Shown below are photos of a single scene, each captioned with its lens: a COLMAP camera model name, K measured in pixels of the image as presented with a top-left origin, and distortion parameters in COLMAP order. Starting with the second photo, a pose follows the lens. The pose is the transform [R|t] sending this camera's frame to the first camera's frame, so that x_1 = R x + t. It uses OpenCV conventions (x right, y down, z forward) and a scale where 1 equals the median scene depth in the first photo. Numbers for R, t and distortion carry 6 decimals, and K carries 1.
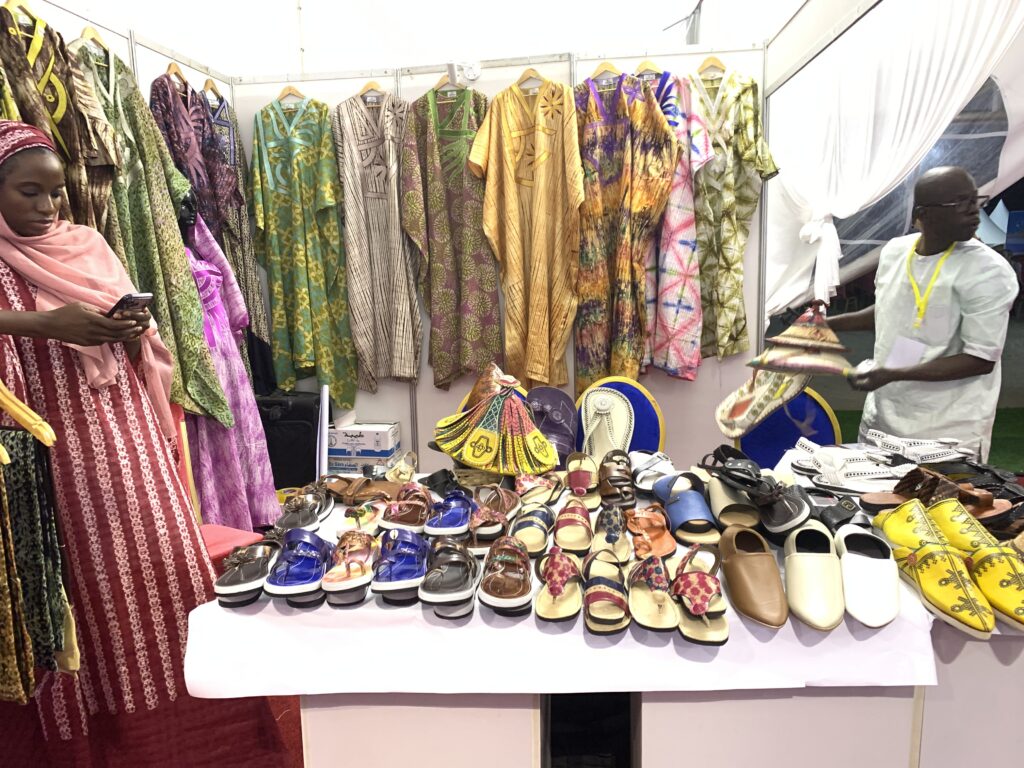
lens RADIAL K [[786.9, 0, 500.9], [0, 786.9, 384.9], [0, 0, 1]] dist [0.053499, -0.055916]
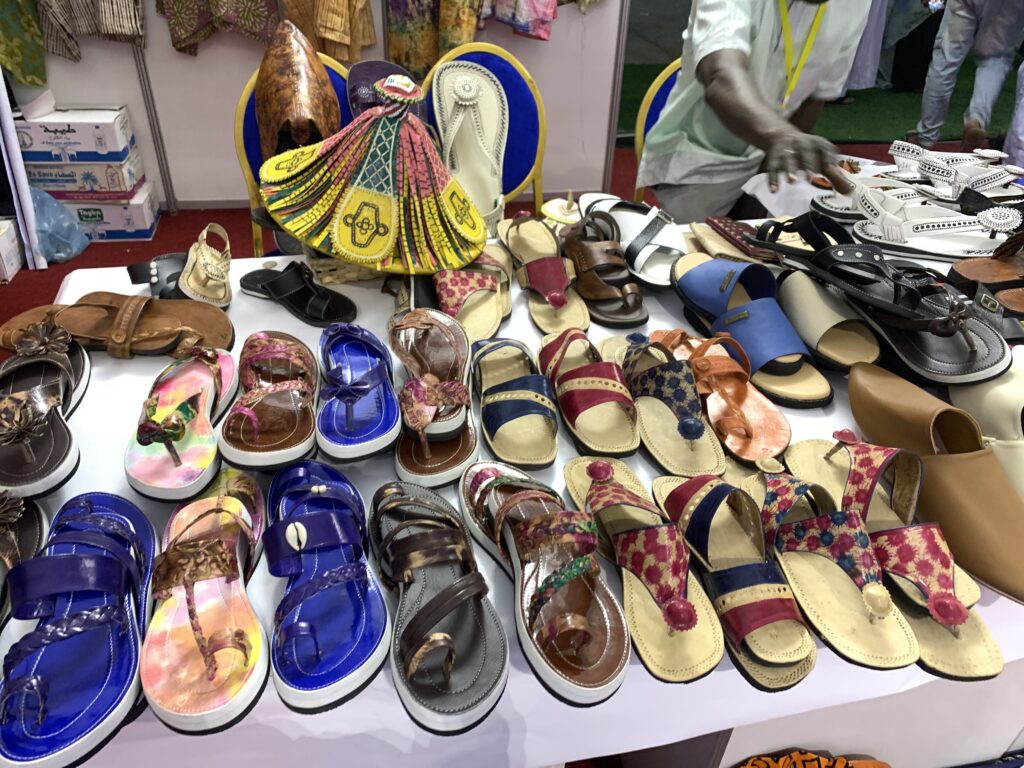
lens RADIAL K [[786.9, 0, 500.9], [0, 786.9, 384.9], [0, 0, 1]] dist [0.053499, -0.055916]
pose [[0.950888, -0.132525, 0.279729, -0.099432], [0.003289, 0.907986, 0.418987, -0.045883], [-0.309516, -0.397490, 0.863829, 0.447040]]
